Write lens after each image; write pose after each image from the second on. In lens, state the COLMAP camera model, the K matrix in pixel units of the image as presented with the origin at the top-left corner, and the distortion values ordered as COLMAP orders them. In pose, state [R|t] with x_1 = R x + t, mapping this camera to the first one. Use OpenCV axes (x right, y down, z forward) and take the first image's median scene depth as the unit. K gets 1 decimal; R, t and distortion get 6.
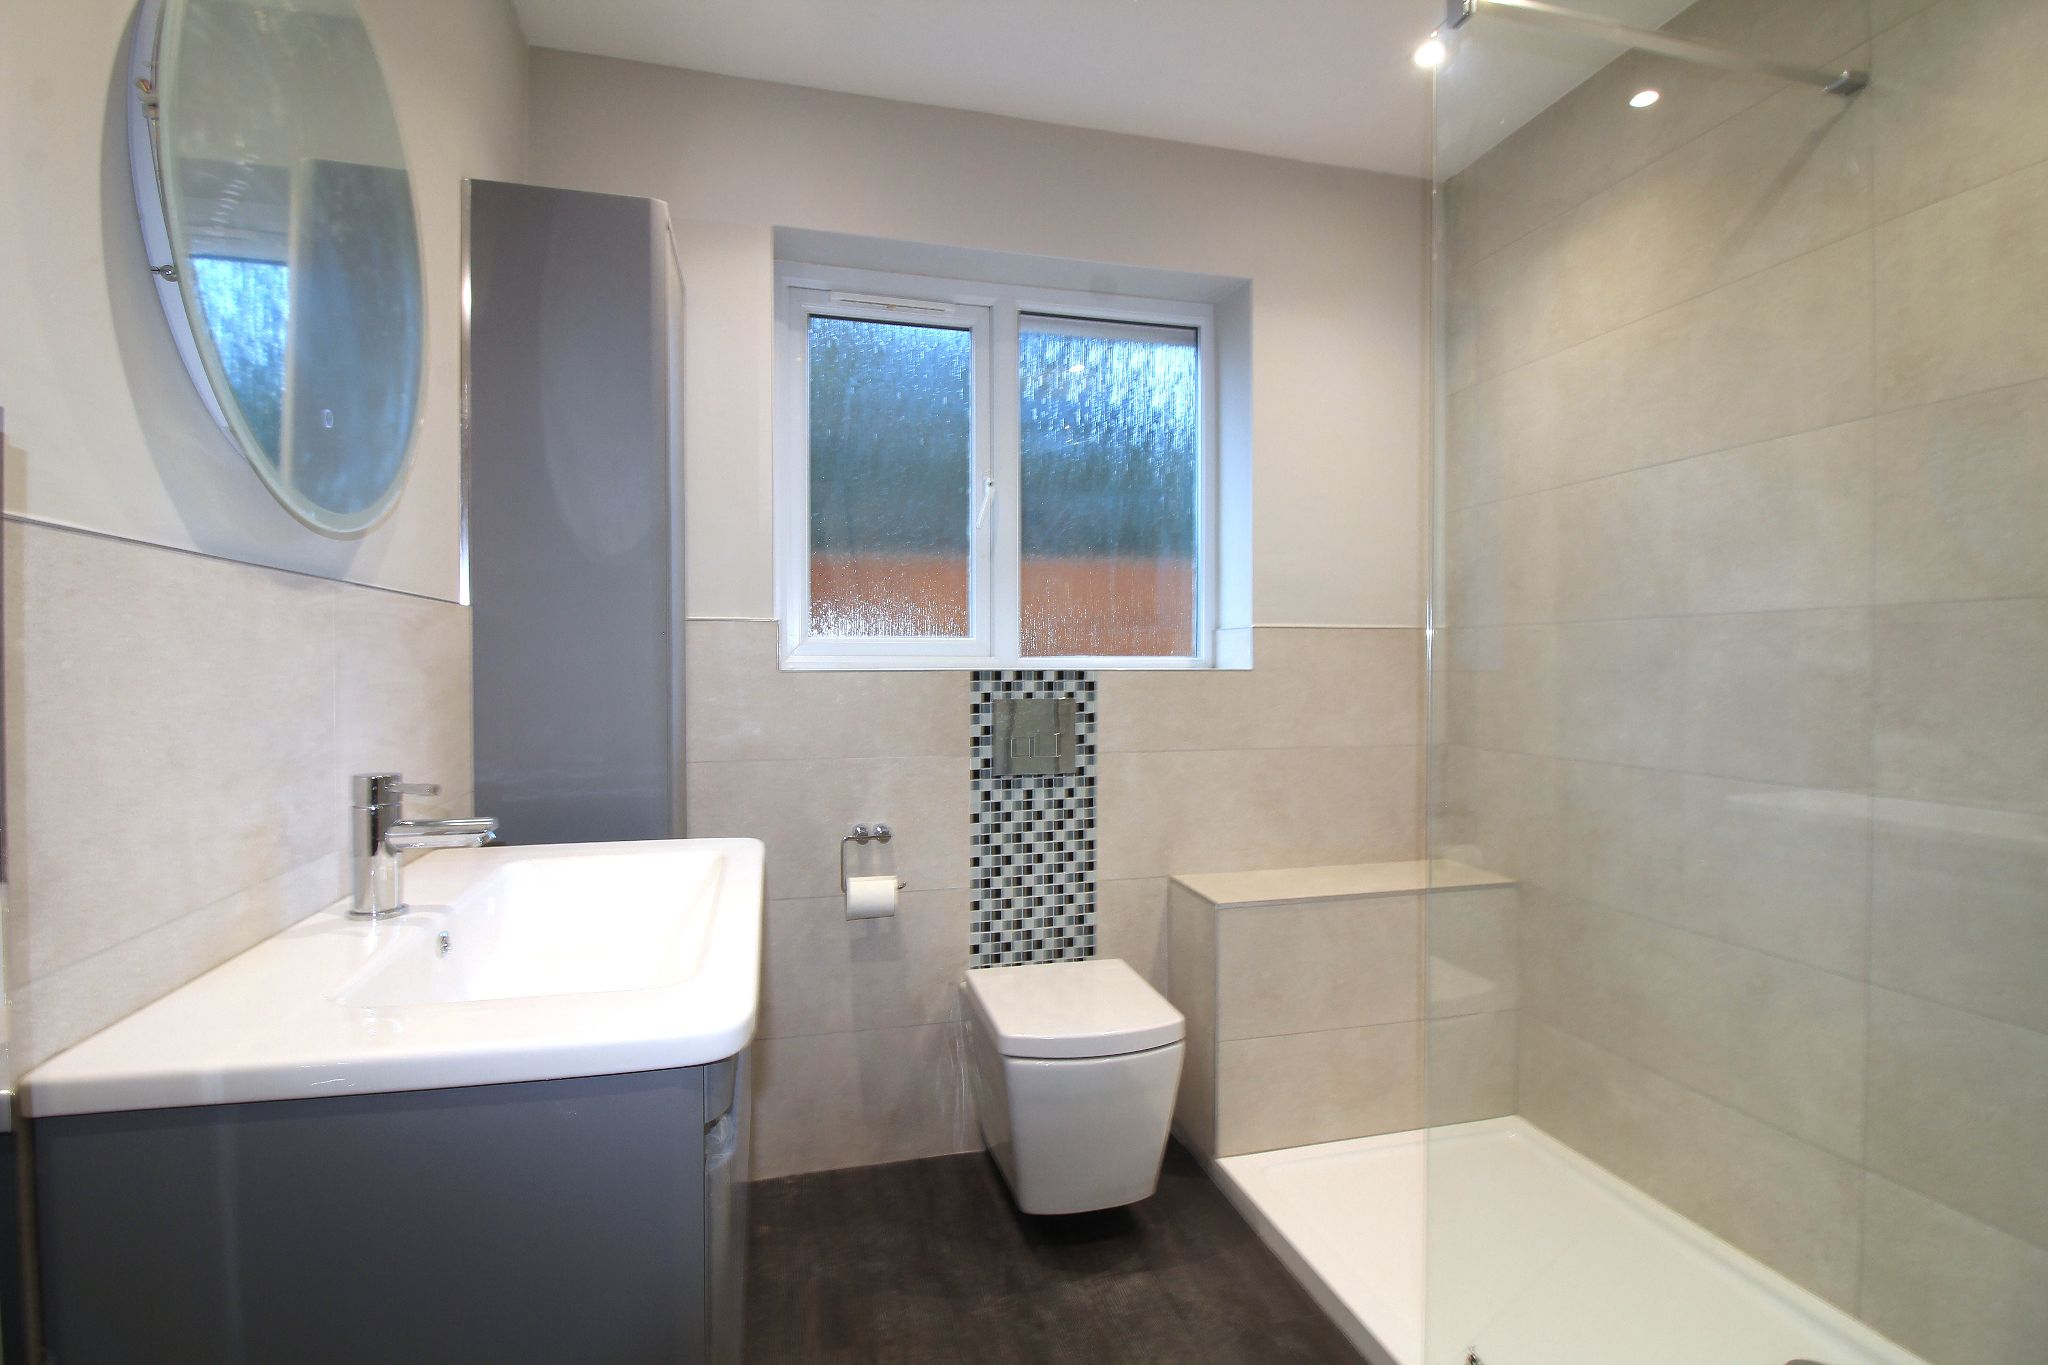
lens RADIAL K [[976.8, 0, 1019.3], [0, 976.8, 681.0], [0, 0, 1]] dist [0.000569, 0.000027]
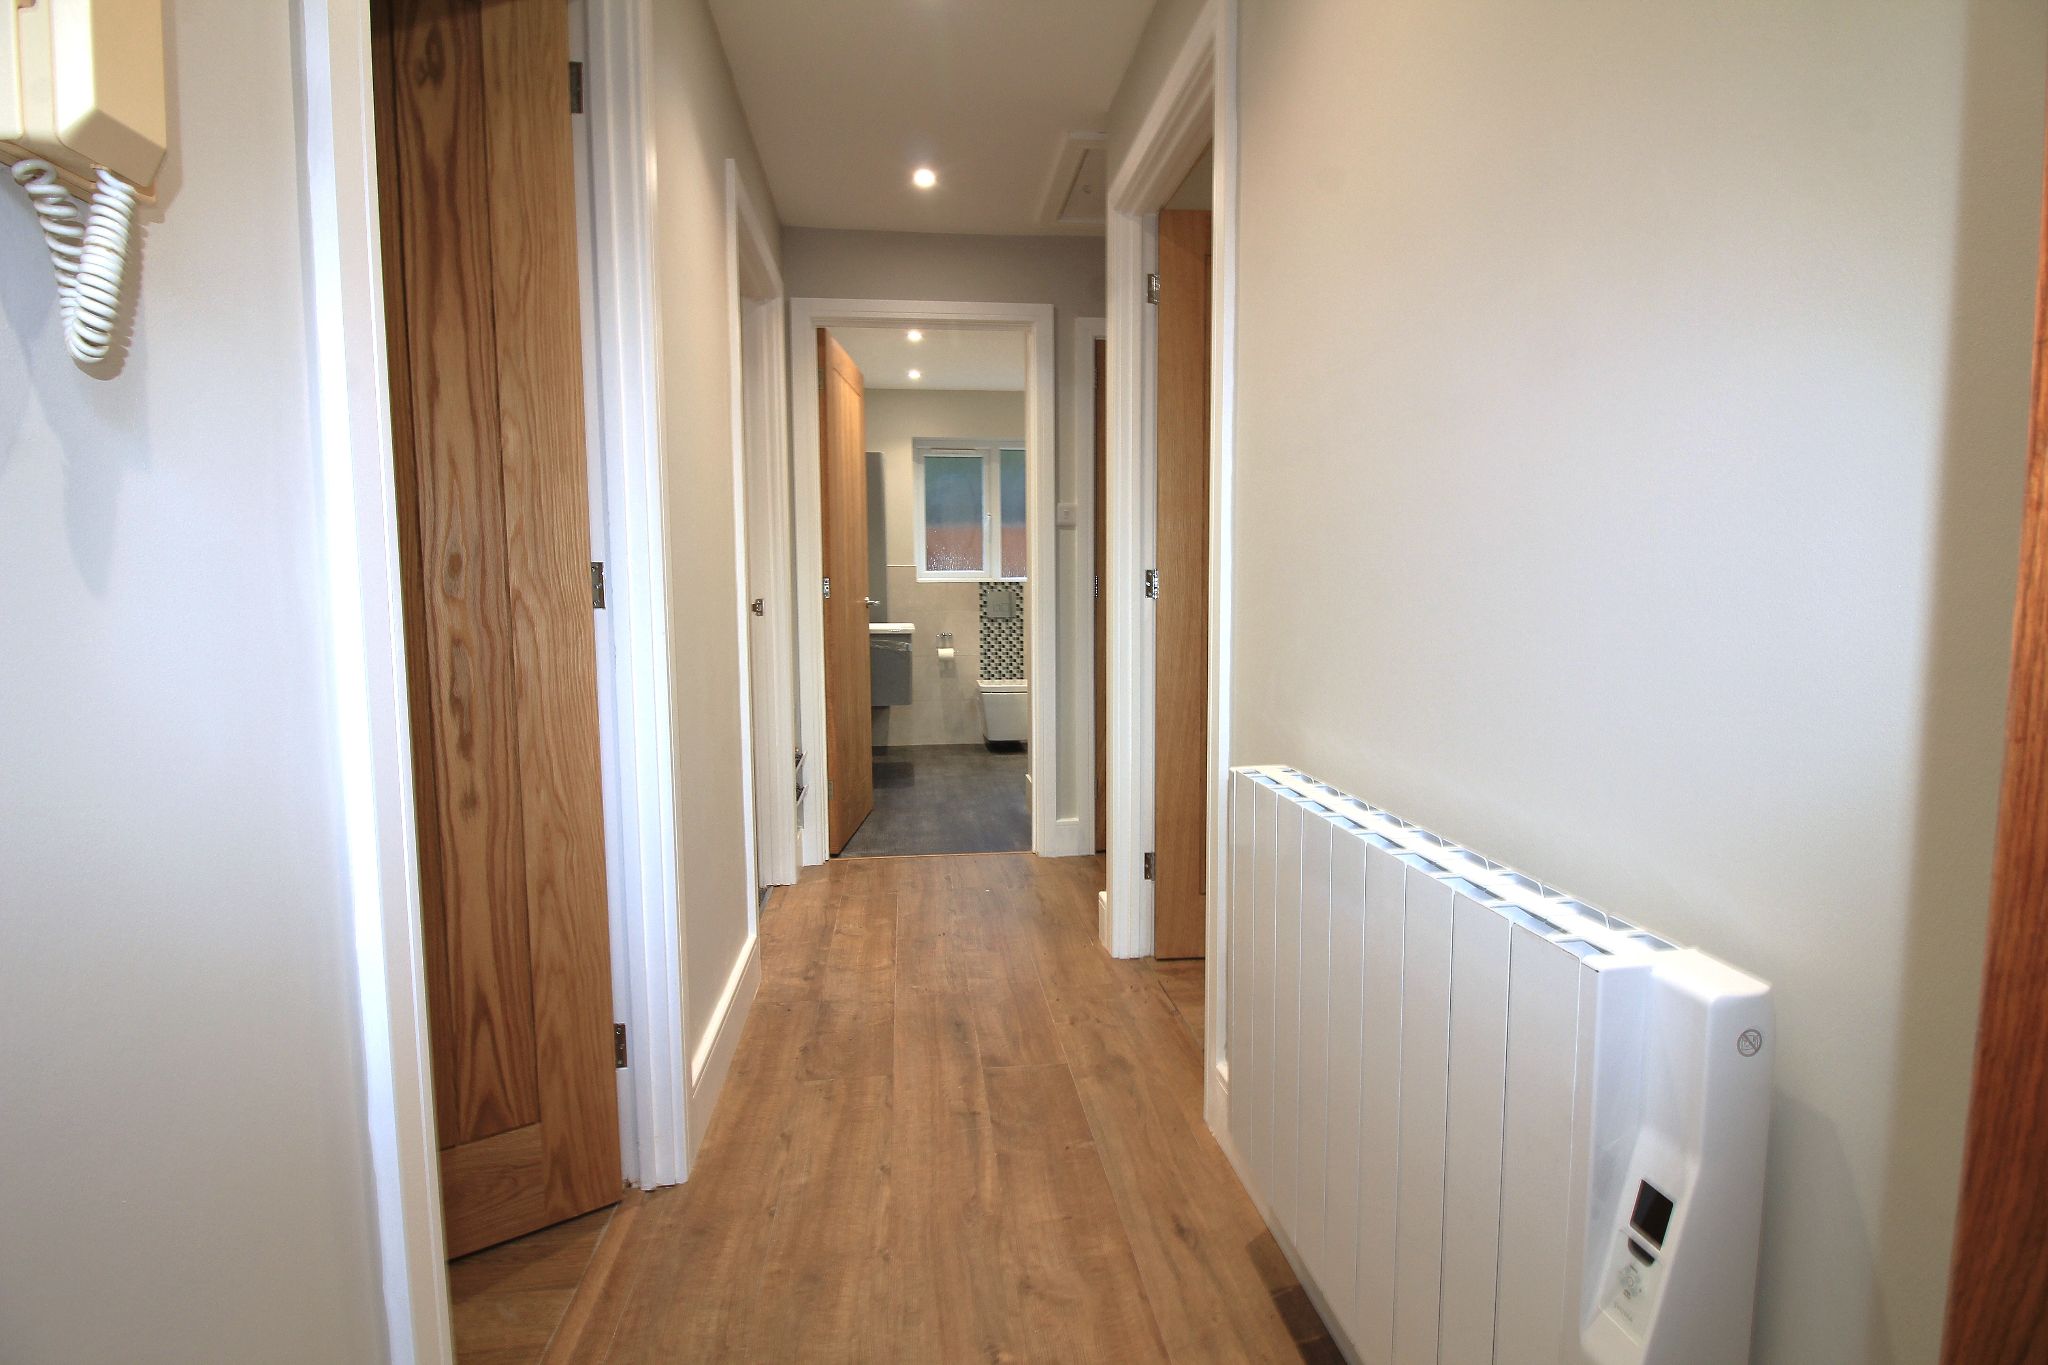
lens RADIAL K [[976.8, 0, 1025.4], [0, 976.8, 674.9], [0, 0, 1]] dist [0.000569, 0.000027]
pose [[0.993704, 0.007640, -0.111779, 0.423410], [0.001875, 0.996399, 0.084773, 0.018363], [0.112024, -0.084449, 0.990111, -1.948706]]
